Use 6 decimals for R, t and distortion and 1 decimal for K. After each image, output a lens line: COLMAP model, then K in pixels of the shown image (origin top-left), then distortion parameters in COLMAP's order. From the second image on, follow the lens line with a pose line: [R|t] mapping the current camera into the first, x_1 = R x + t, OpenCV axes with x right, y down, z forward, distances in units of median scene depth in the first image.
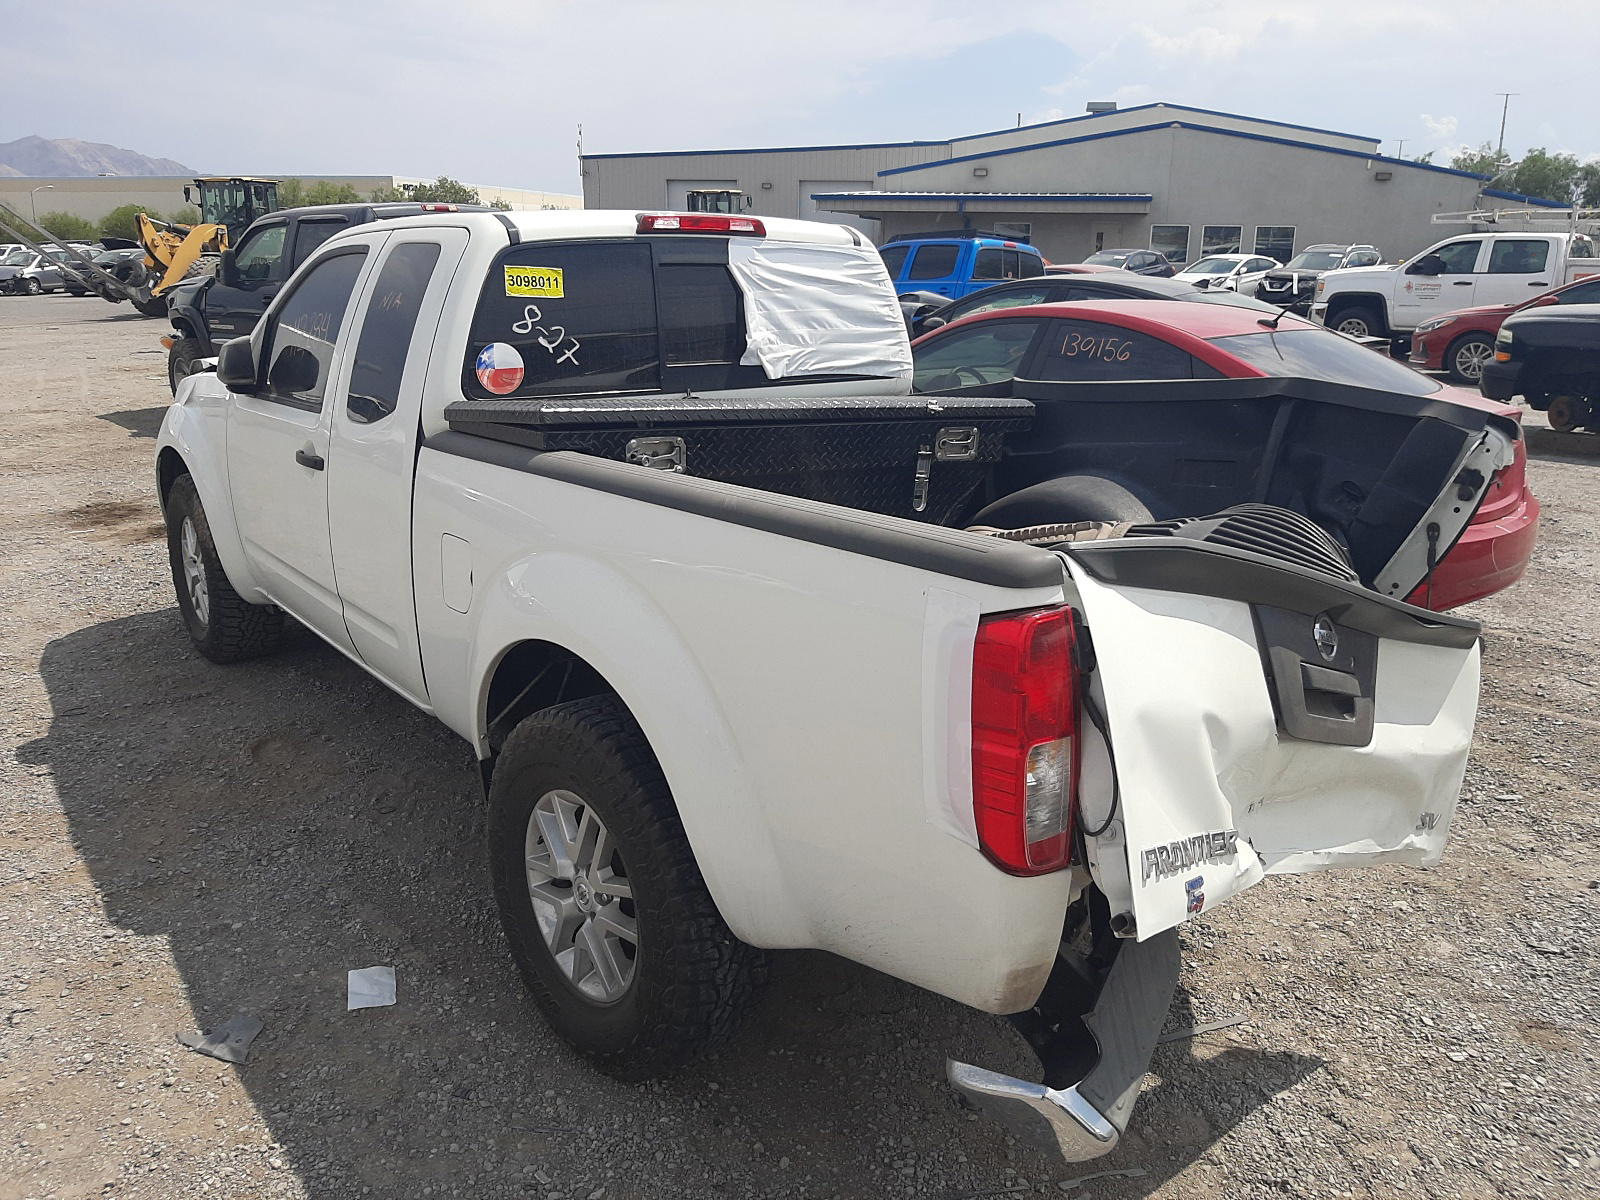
lens RADIAL K [[1215.7, 0, 804.2], [0, 1215.7, 599.0], [0, 0, 1]] dist [-0.014734, -0.003905]
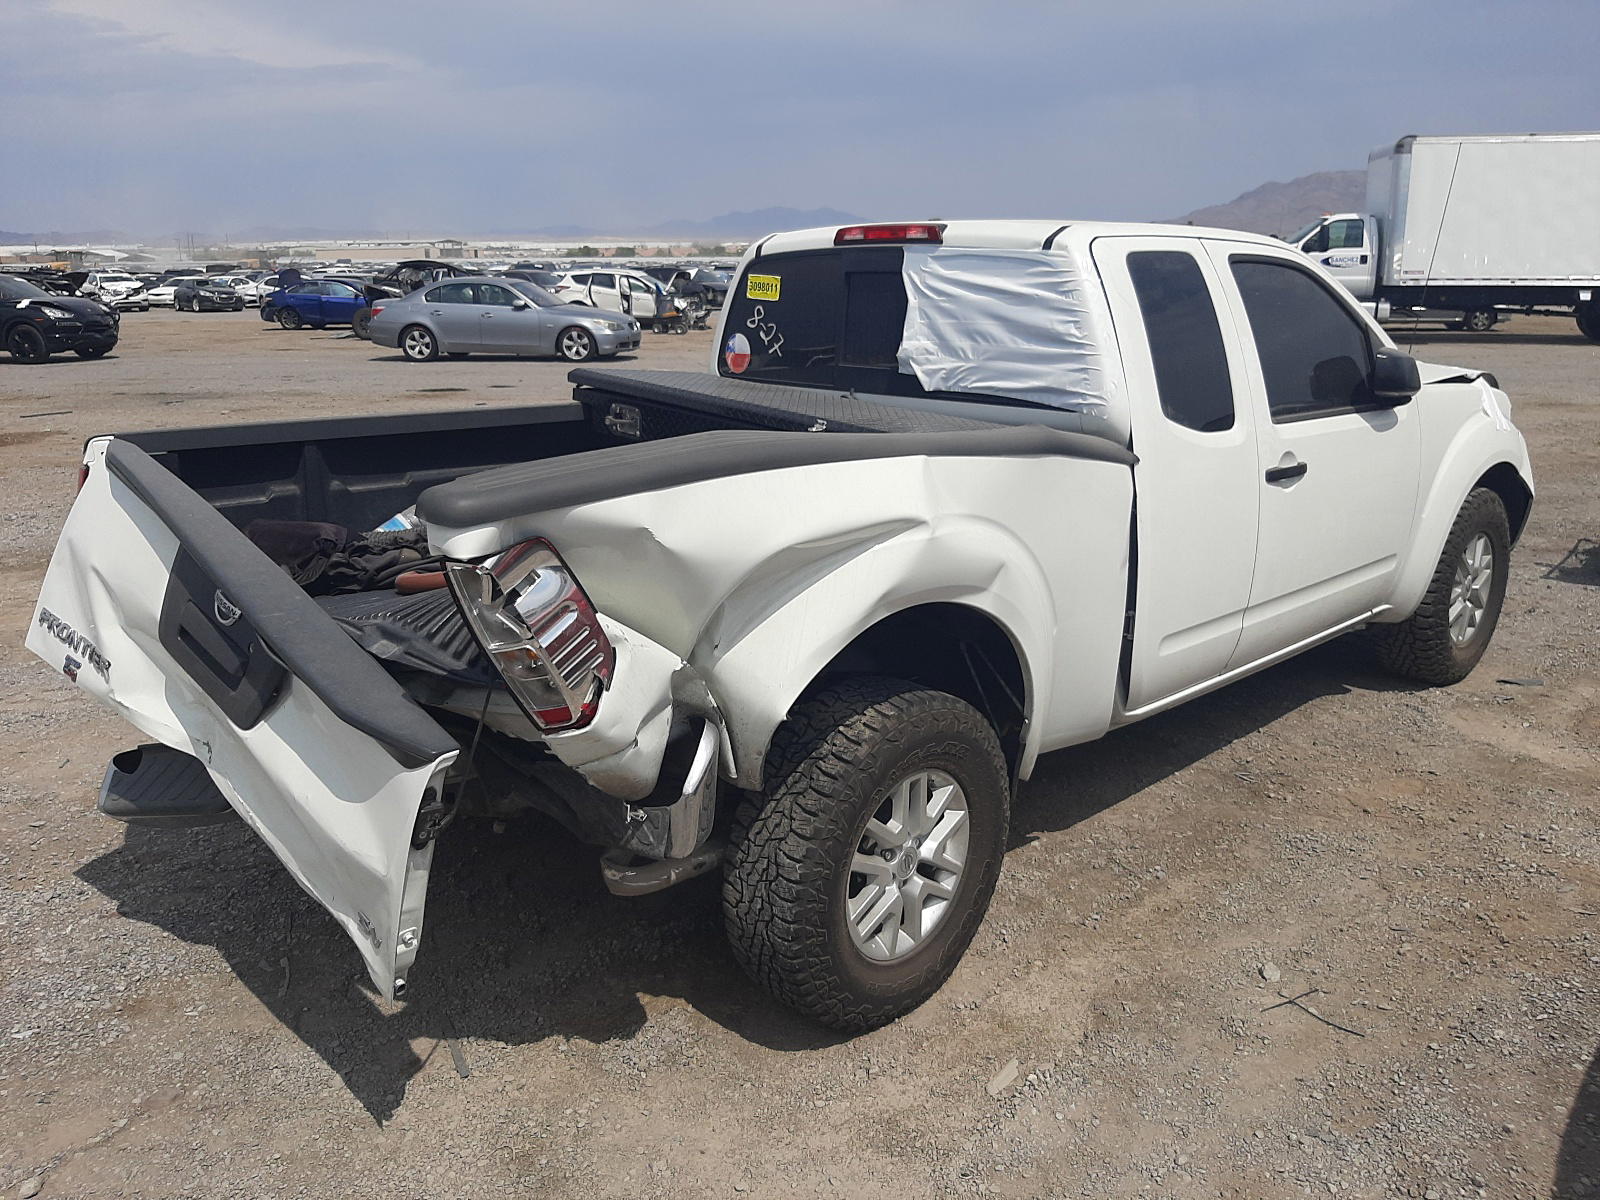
lens RADIAL K [[1215.7, 0, 804.3], [0, 1215.7, 601.0], [0, 0, 1]] dist [-0.014734, -0.003905]
pose [[0.127013, 0.247274, -0.960585, 1.015232], [-0.268984, 0.940726, 0.206596, -0.216359], [0.954733, 0.232142, 0.185997, 0.841949]]
